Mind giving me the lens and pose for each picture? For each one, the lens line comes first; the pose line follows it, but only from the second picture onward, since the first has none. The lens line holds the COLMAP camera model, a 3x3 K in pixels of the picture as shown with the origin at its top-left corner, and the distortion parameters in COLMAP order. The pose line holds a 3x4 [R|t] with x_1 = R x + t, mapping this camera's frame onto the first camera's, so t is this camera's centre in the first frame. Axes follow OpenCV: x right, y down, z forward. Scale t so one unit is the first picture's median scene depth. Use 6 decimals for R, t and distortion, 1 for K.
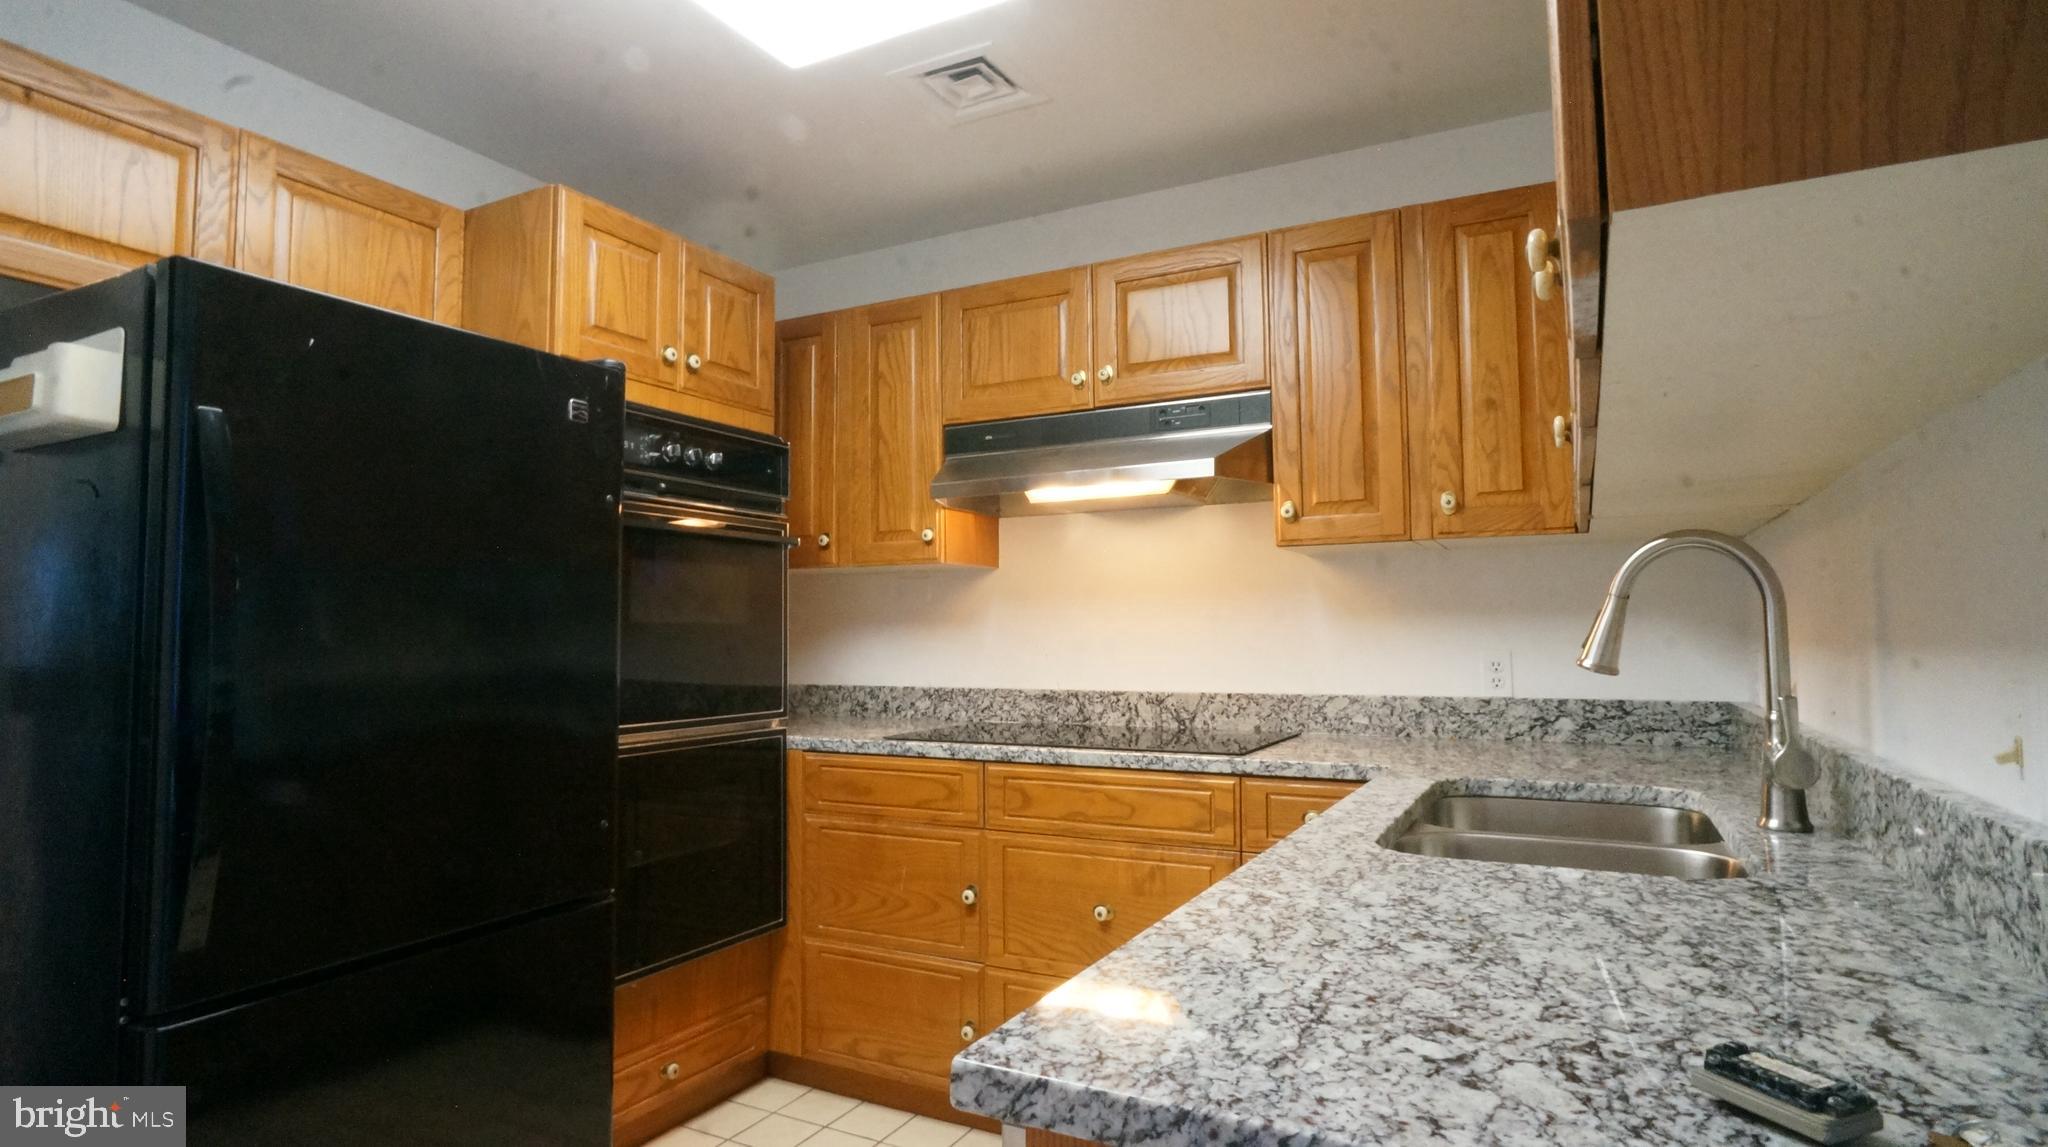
lens RADIAL K [[1072.1, 0, 1013.6], [0, 1072.1, 559.8], [0, 0, 1]] dist [-0.035249, 0.015738]
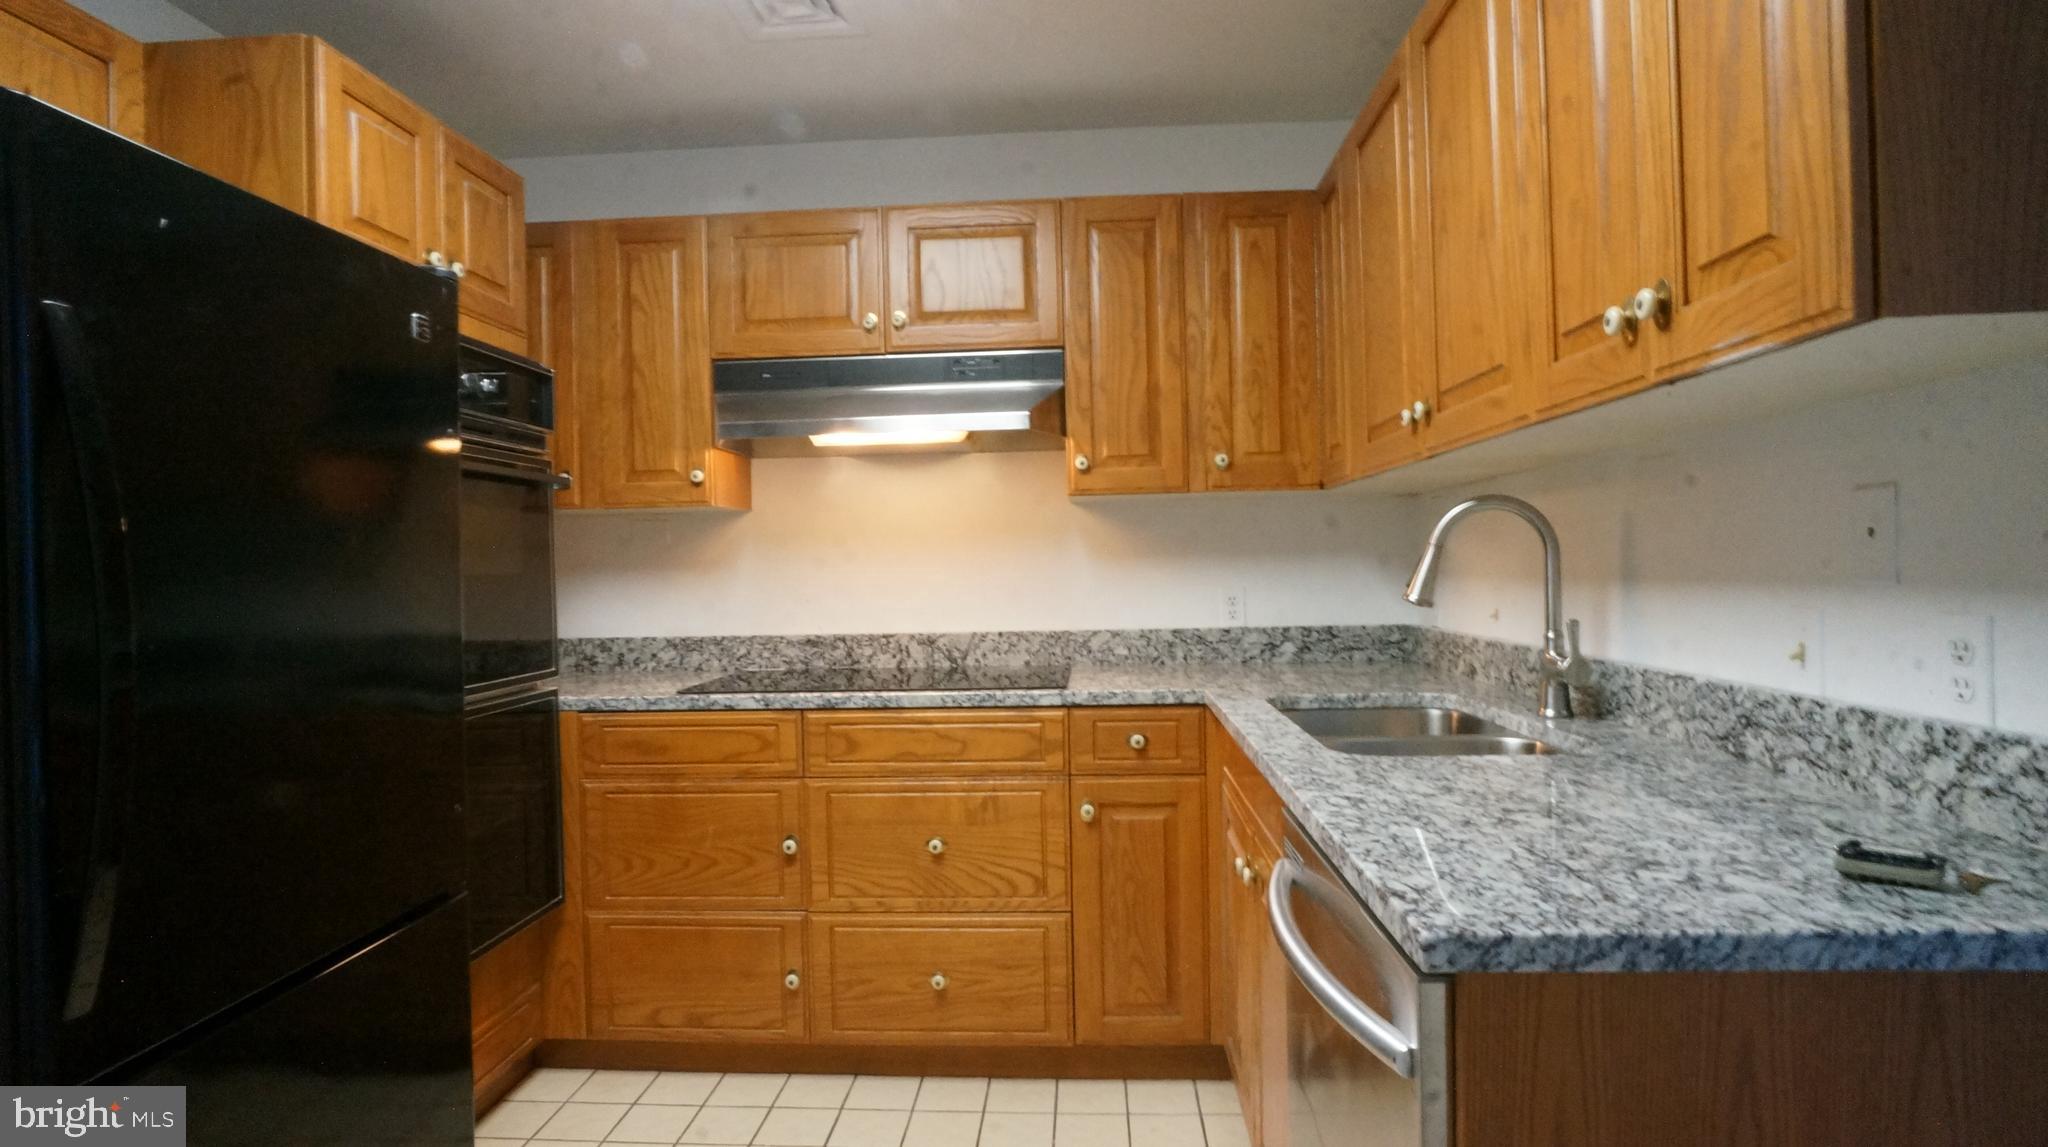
lens RADIAL K [[1072.1, 0, 1058.0], [0, 1072.1, 561.7], [0, 0, 1]] dist [-0.035249, 0.015738]
pose [[0.910682, -0.011030, 0.412961, -0.215570], [-0.013930, 0.998255, 0.057383, -0.007651], [-0.412873, -0.058010, 0.908939, 0.014520]]
